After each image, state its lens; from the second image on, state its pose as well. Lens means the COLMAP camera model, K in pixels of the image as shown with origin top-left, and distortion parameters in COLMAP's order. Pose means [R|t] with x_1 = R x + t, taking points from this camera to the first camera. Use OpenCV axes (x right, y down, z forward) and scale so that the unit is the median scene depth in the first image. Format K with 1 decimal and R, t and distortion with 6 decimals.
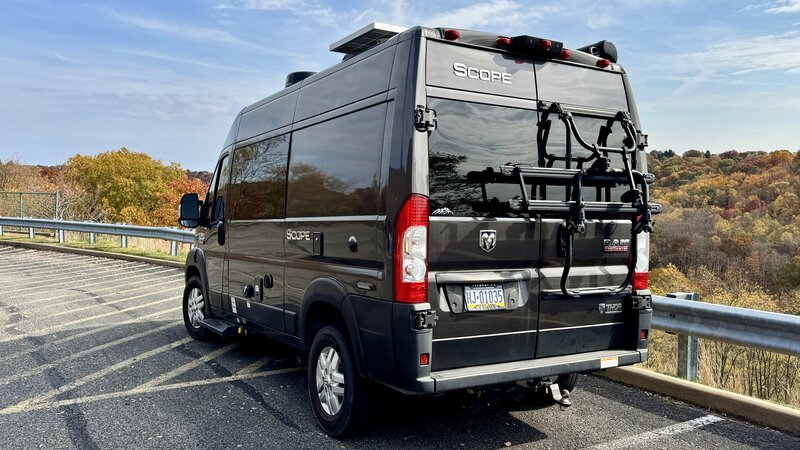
lens RADIAL K [[637.3, 0, 405.8], [0, 637.3, 230.4], [0, 0, 1]] dist [0.004527, -0.046150]
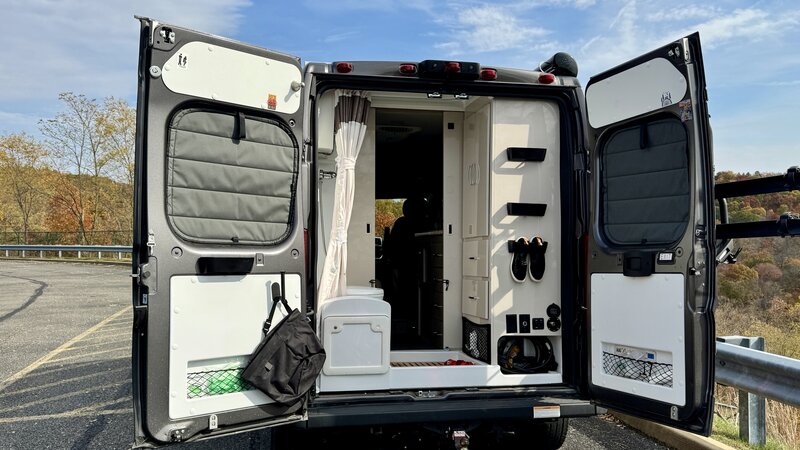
lens RADIAL K [[637.3, 0, 403.7], [0, 637.3, 219.4], [0, 0, 1]] dist [0.004527, -0.046150]
pose [[0.936092, -0.028857, -0.350570, 0.351454], [0.004308, 0.997495, -0.070606, 0.002526], [0.351729, 0.064583, 0.933871, 0.071369]]
